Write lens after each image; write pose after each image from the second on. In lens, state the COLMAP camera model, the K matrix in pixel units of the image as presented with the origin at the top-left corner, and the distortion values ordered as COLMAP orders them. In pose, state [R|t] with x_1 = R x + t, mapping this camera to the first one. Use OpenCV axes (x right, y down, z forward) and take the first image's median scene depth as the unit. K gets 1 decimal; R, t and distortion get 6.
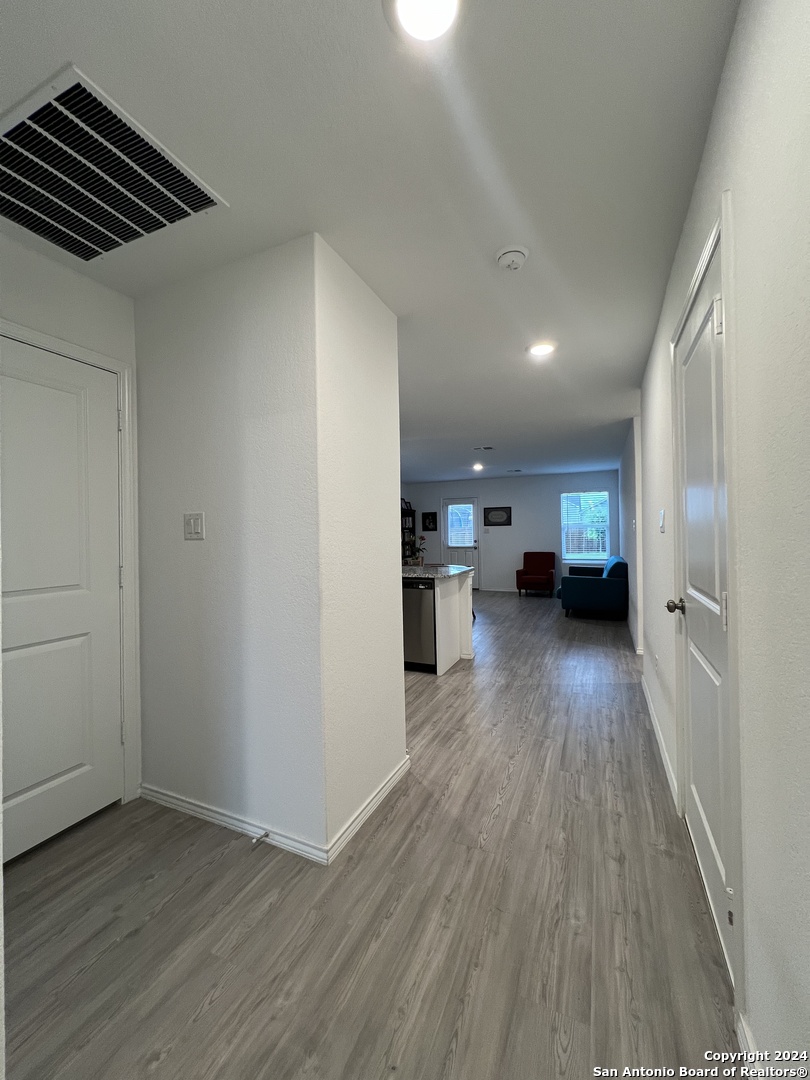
lens RADIAL K [[430.5, 0, 406.2], [0, 430.5, 534.8], [0, 0, 1]] dist [-0.000703, -0.000038]
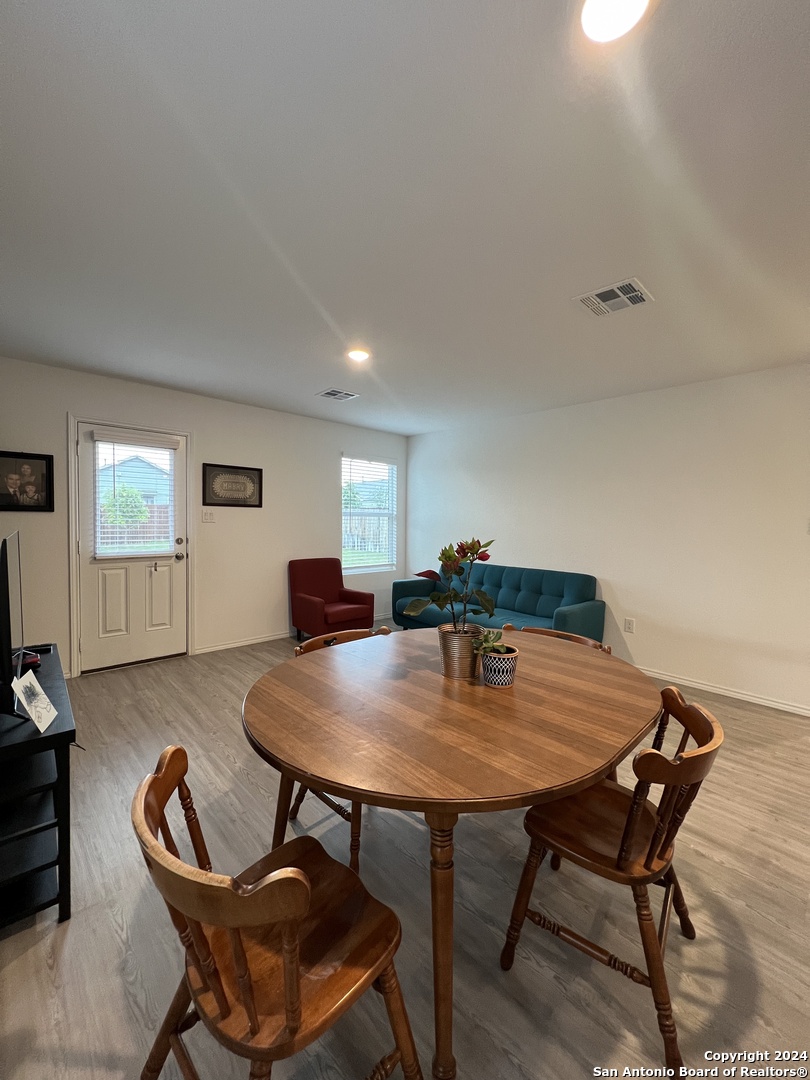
lens RADIAL K [[430.5, 0, 406.2], [0, 430.5, 534.8], [0, 0, 1]] dist [-0.000703, -0.000038]
pose [[0.381453, -0.011010, 0.924323, -0.172449], [-0.020294, 0.999588, 0.020281, -0.004754], [-0.924165, -0.026494, 0.381072, 0.786050]]
